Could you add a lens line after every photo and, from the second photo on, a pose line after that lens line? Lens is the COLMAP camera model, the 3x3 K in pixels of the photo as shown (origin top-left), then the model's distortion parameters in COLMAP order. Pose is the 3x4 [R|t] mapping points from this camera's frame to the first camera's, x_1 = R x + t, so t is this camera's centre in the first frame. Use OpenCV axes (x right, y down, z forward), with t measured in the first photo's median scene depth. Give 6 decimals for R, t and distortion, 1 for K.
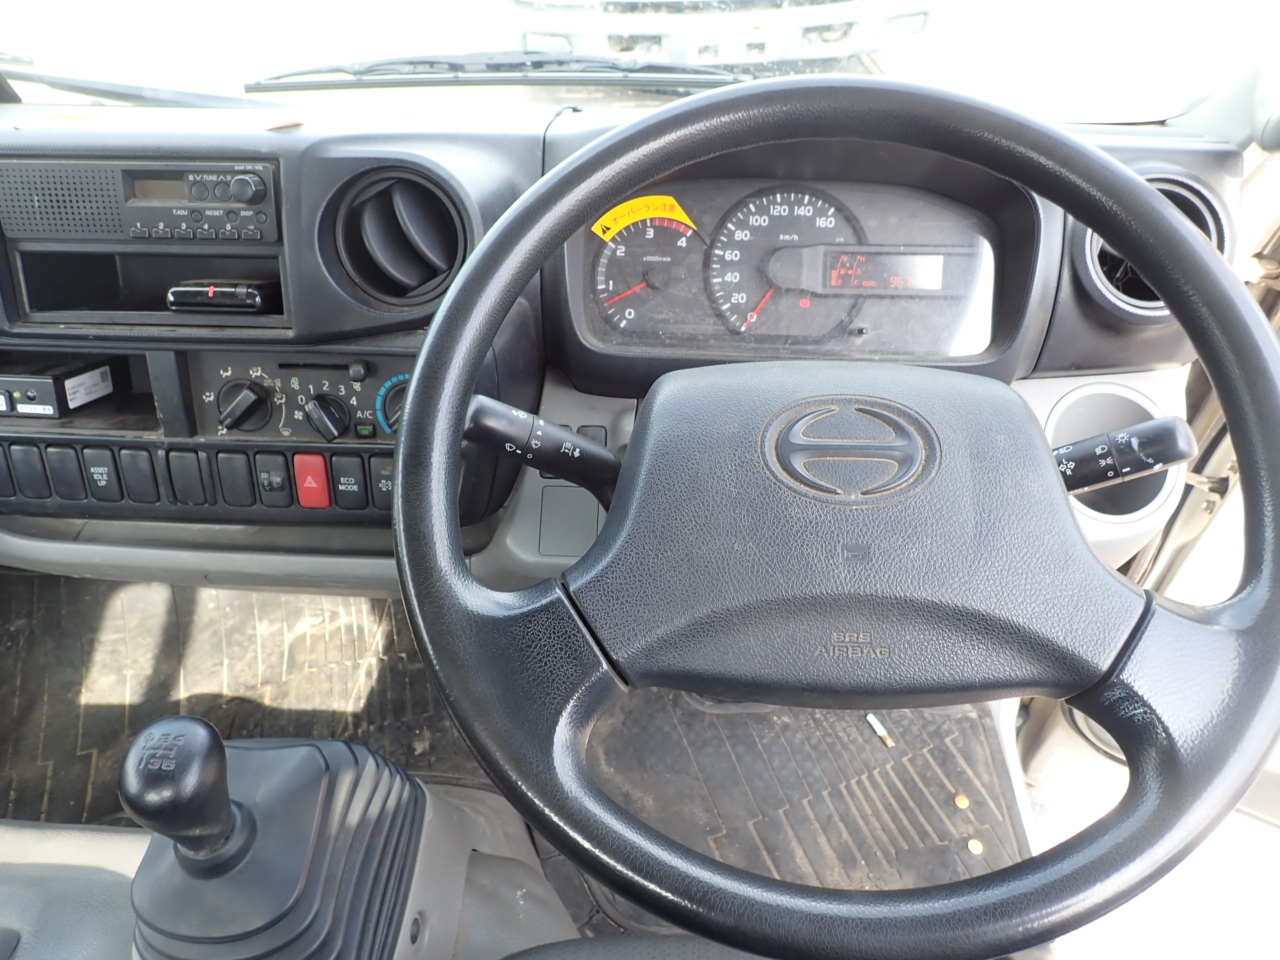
lens RADIAL K [[931.3, 0, 640.0], [0, 931.3, 480.0], [0, 0, 1]] dist [0.000778, -0.005082]
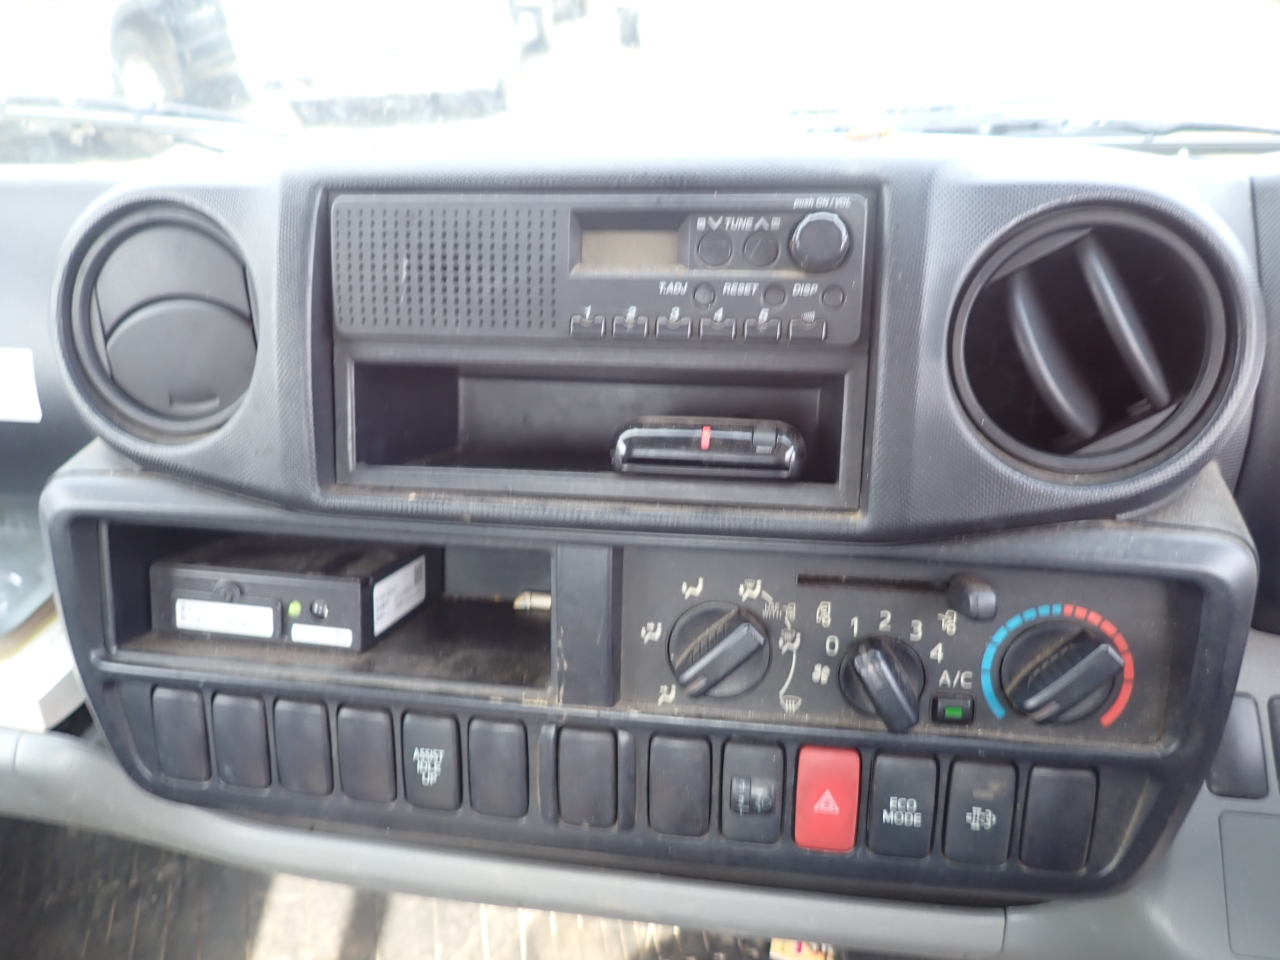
lens RADIAL K [[931.3, 0, 640.0], [0, 931.3, 480.0], [0, 0, 1]] dist [0.000778, -0.005082]
pose [[0.994885, 0.022341, -0.098512, -0.418886], [-0.038610, 0.985288, -0.166483, -0.085846], [0.093343, 0.169435, 0.981111, 0.461069]]
